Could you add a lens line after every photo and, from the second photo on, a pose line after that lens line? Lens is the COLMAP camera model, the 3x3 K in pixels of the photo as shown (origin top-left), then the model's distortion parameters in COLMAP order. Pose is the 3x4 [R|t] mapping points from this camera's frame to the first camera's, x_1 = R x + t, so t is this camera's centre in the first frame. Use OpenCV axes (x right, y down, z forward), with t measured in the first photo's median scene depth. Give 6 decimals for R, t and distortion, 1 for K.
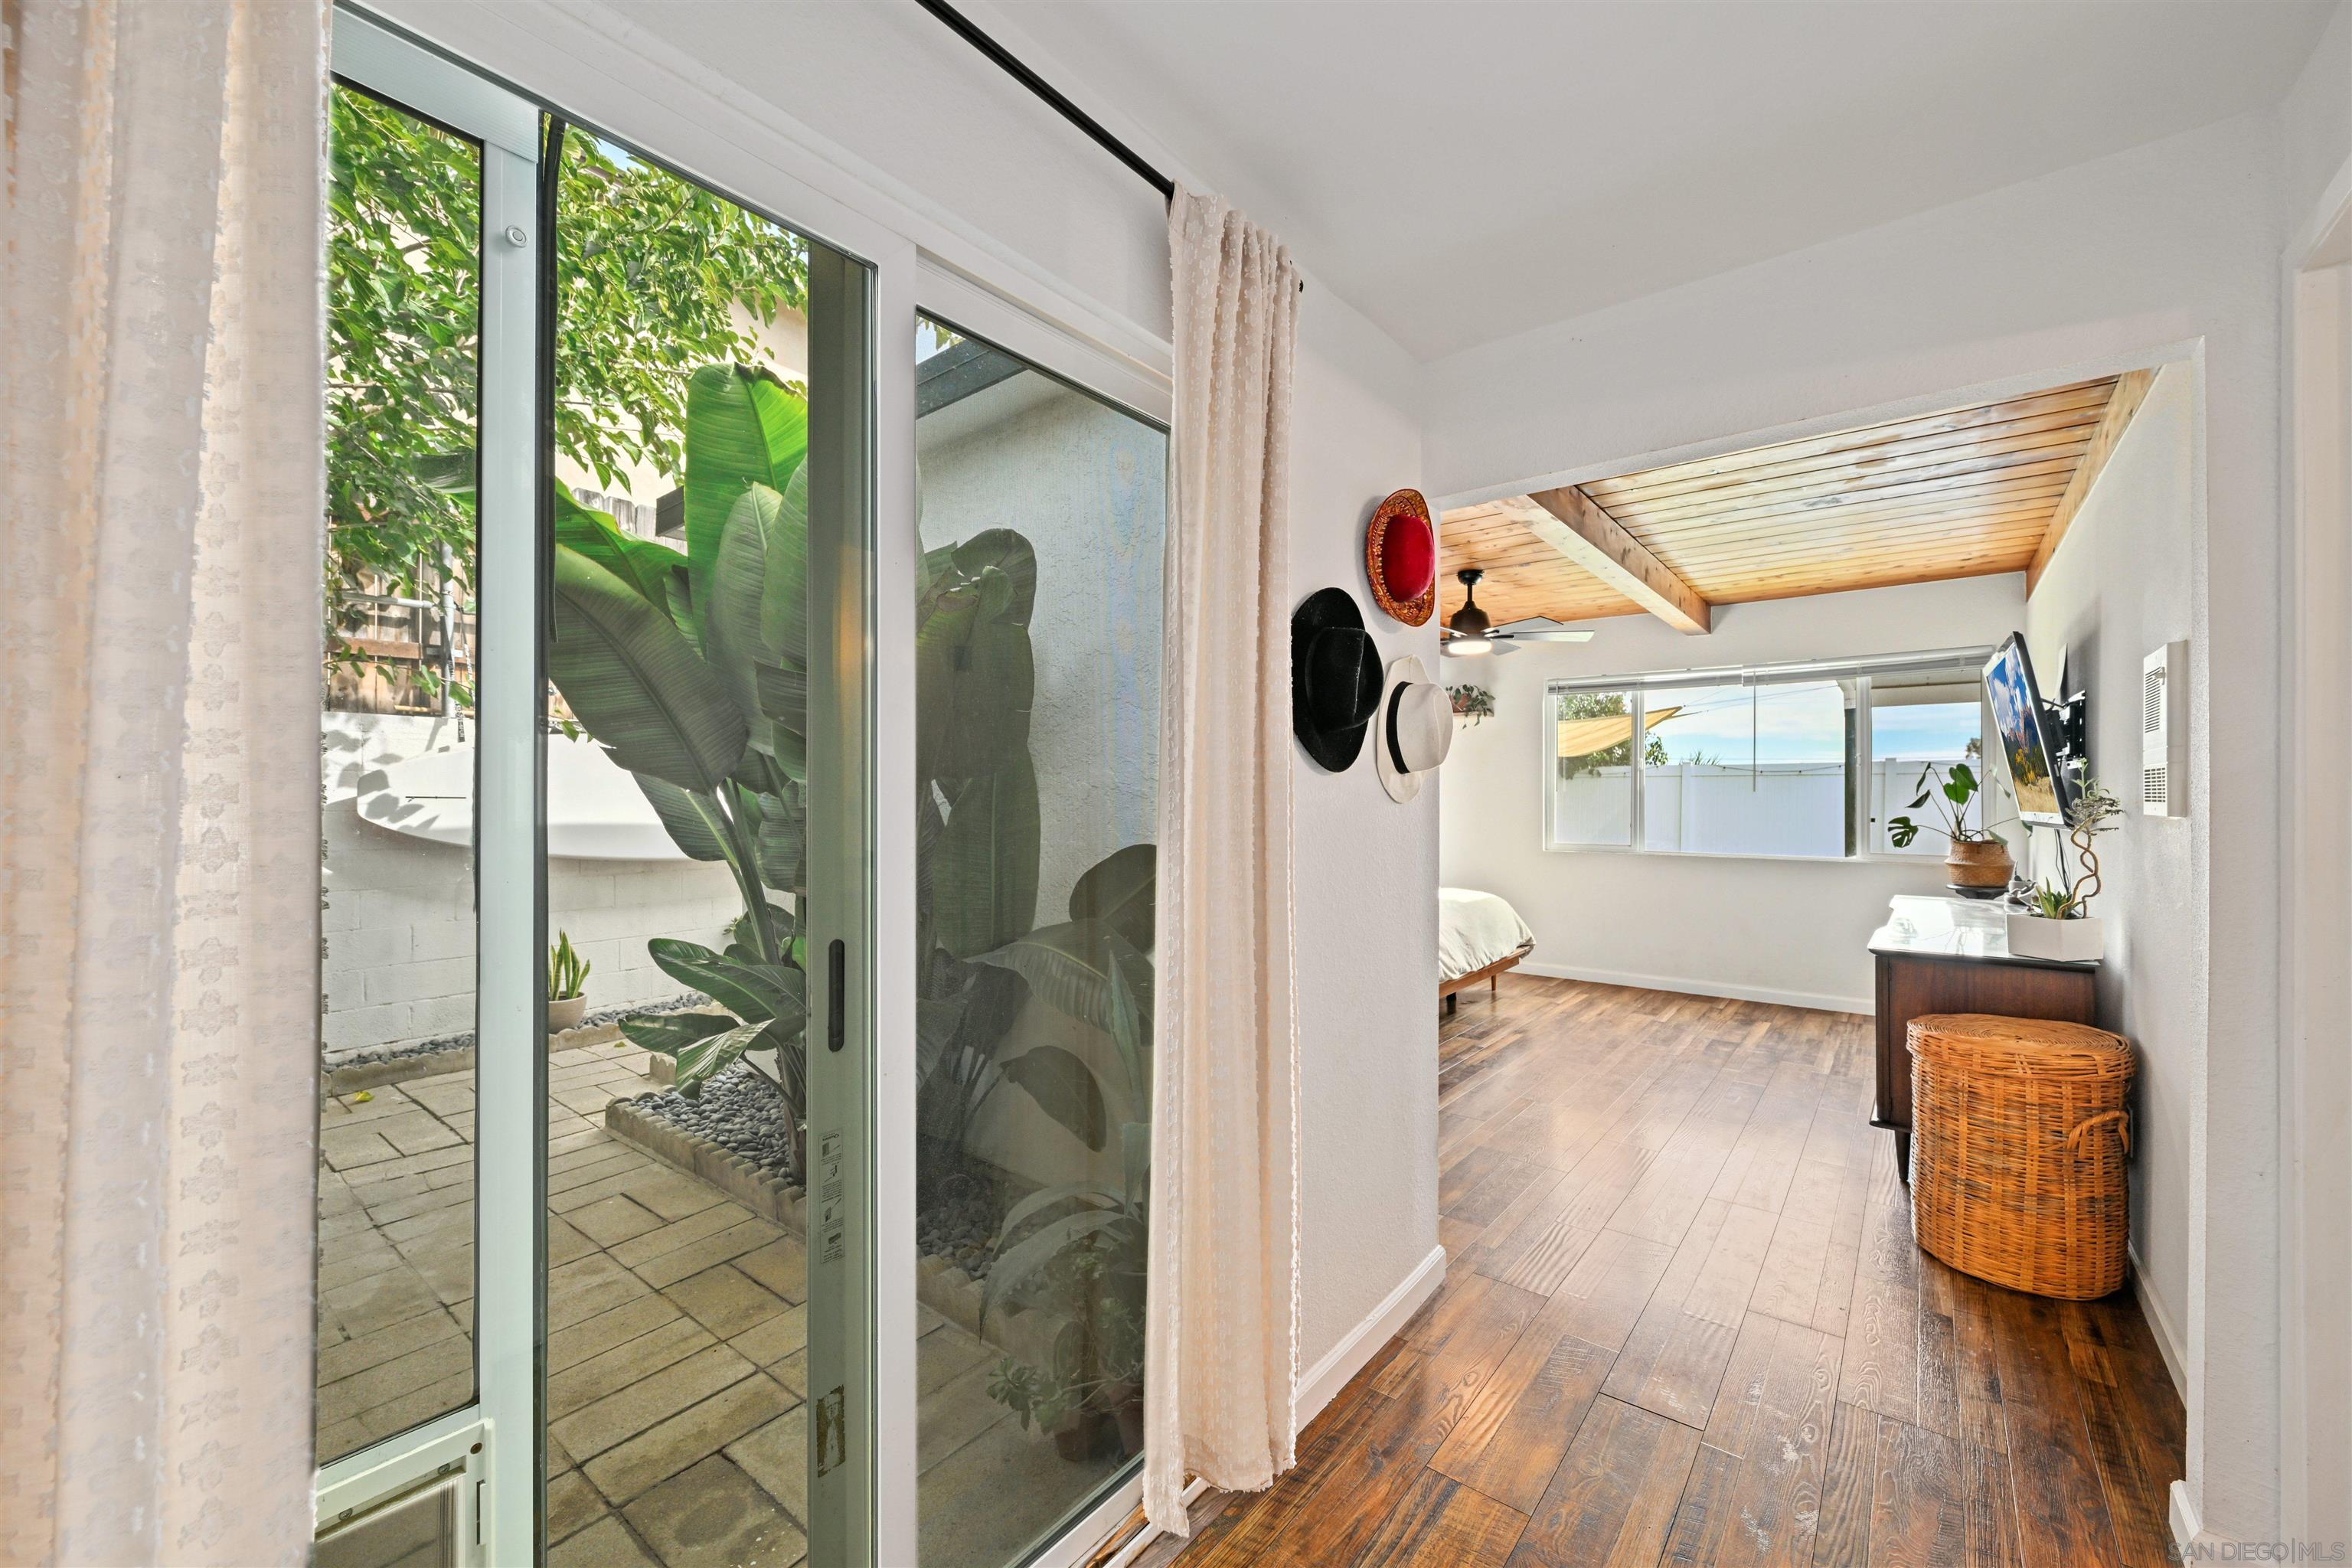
lens RADIAL K [[931.4, 0, 1186.8], [0, 931.4, 788.3], [0, 0, 1]] dist [-0.000663, 0.000035]
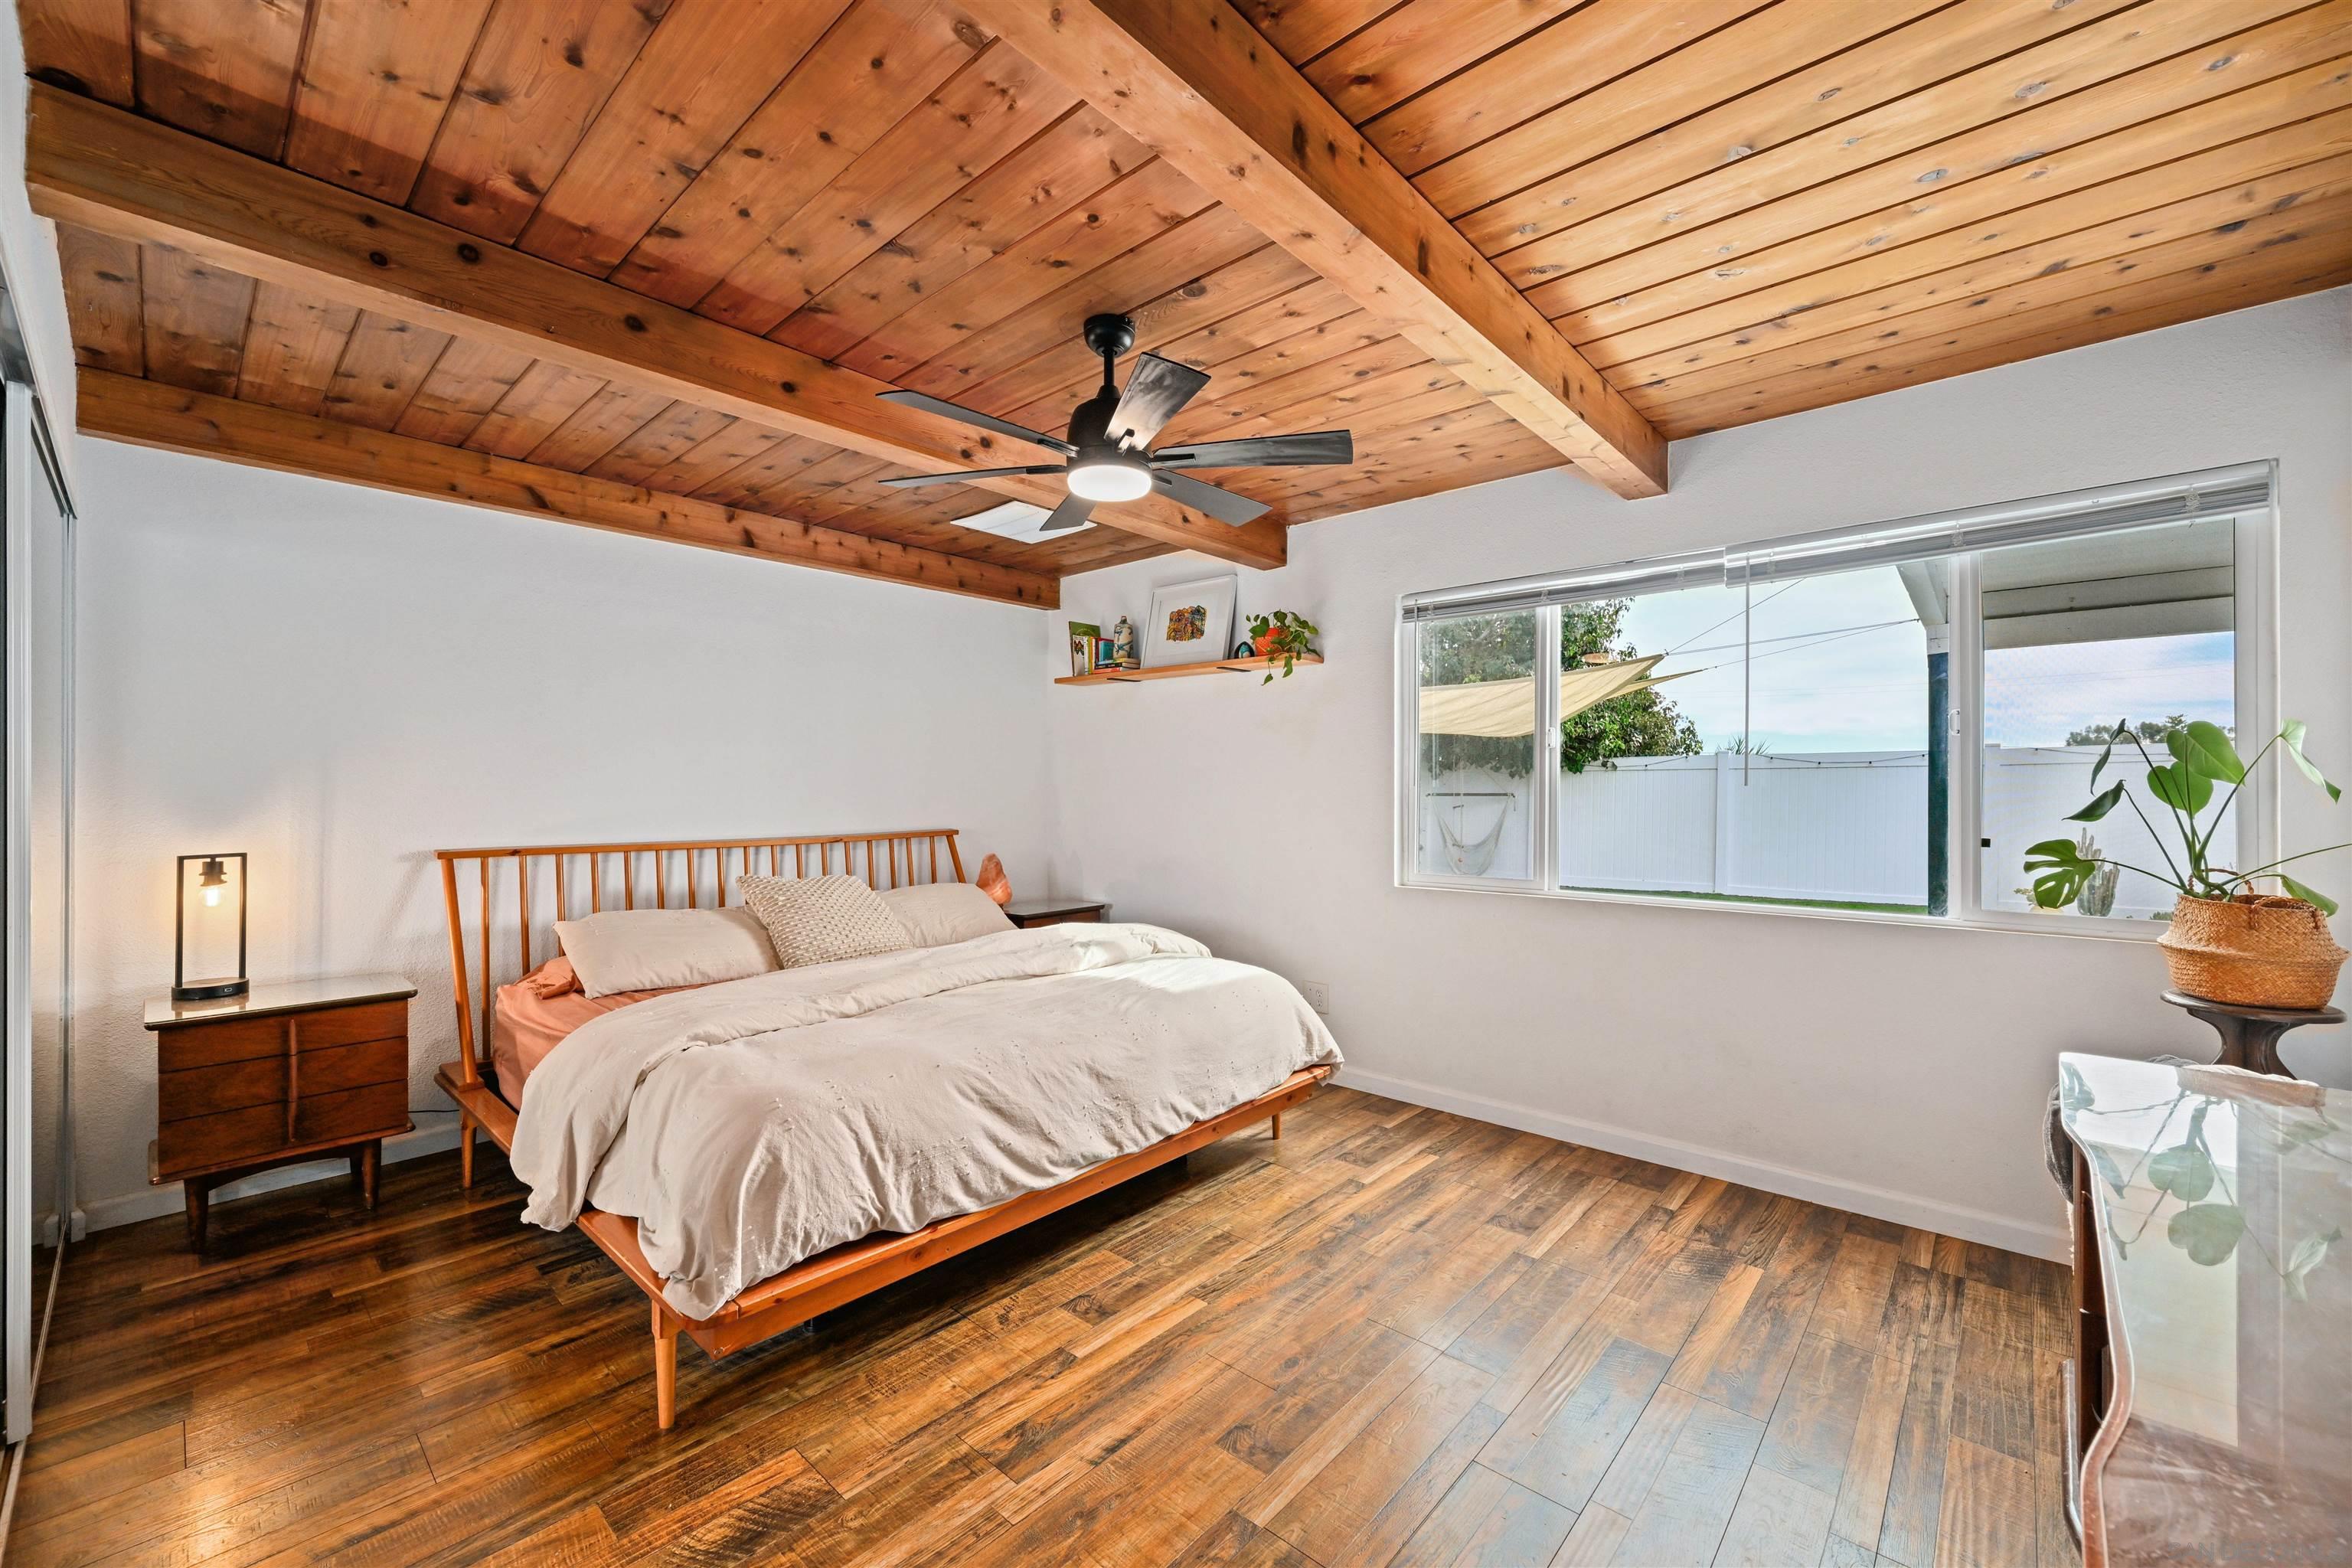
lens RADIAL K [[931.4, 0, 1186.8], [0, 931.4, 788.3], [0, 0, 1]] dist [-0.000663, 0.000035]
pose [[0.998286, -0.000463, -0.058527, 0.334349], [0.000638, 0.999995, 0.002972, 0.003496], [0.058525, -0.003004, 0.998281, 0.470901]]
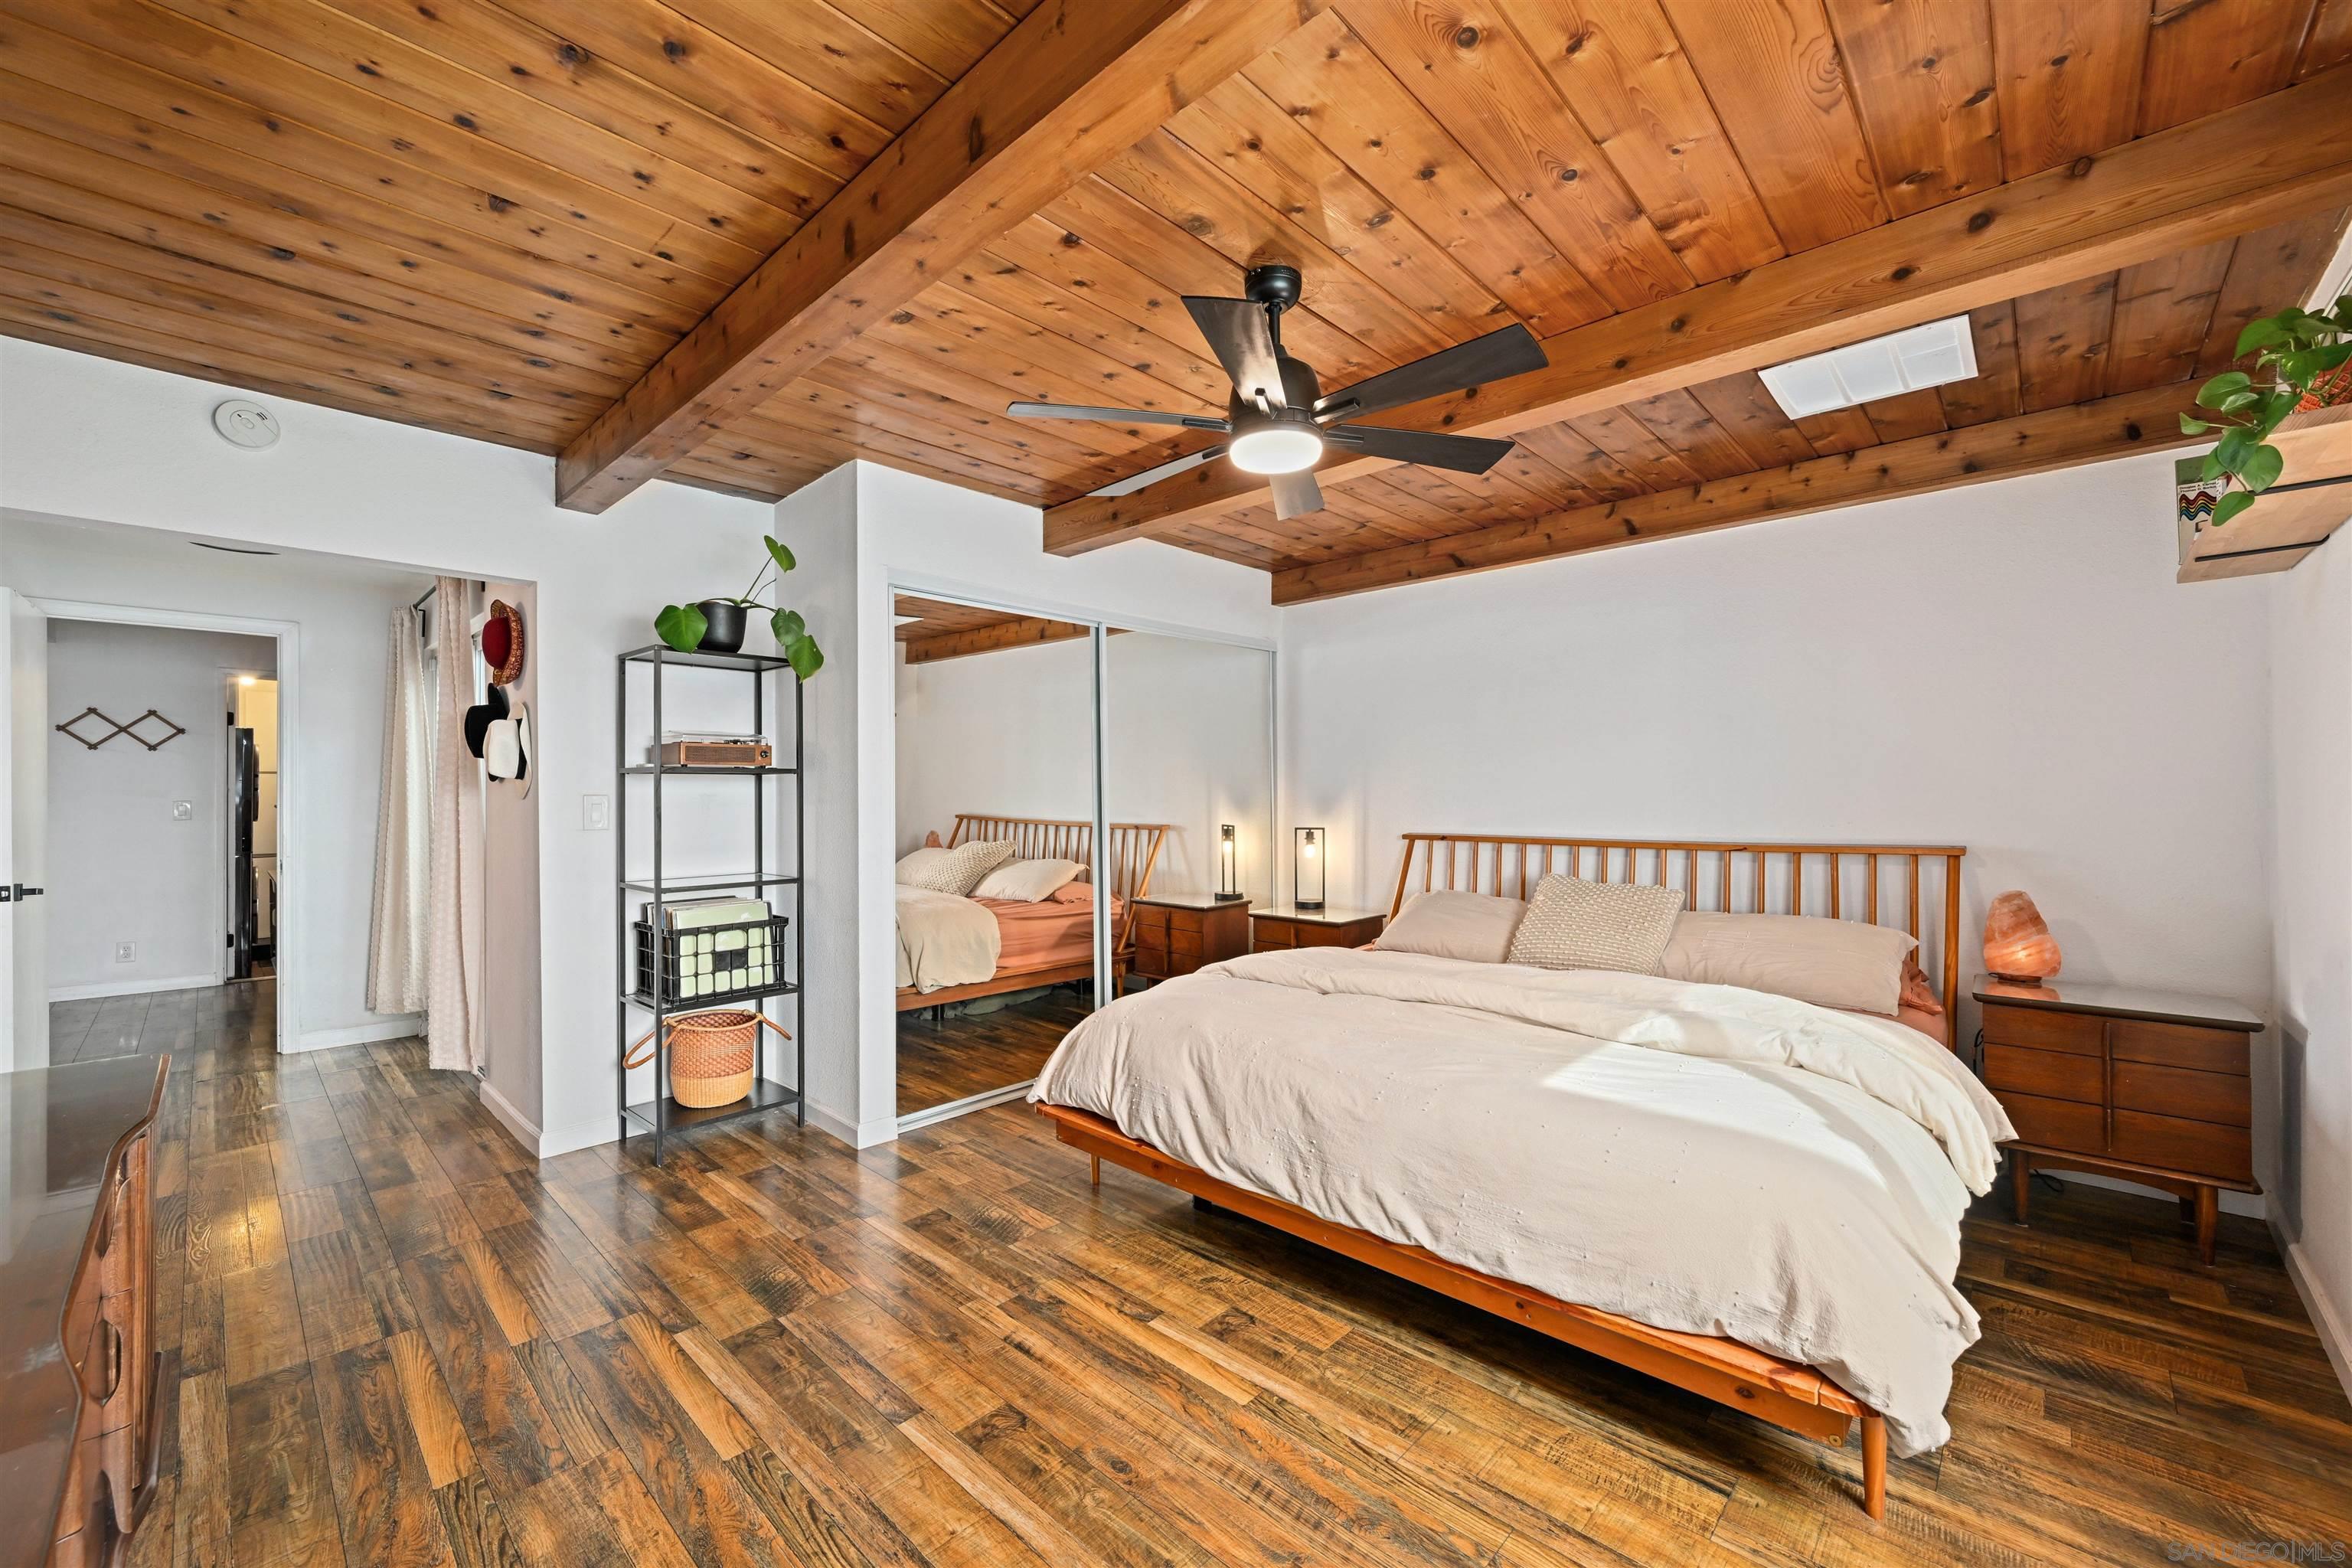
lens RADIAL K [[916.4, 0, 1162.7], [0, 916.4, 787.7], [0, 0, 1]] dist [-0.000490, -0.000068]
pose [[-0.086581, -0.004752, -0.996233, 0.662991], [0.009040, 0.999944, -0.005555, 0.006390], [0.996204, -0.009486, -0.086534, 0.887211]]
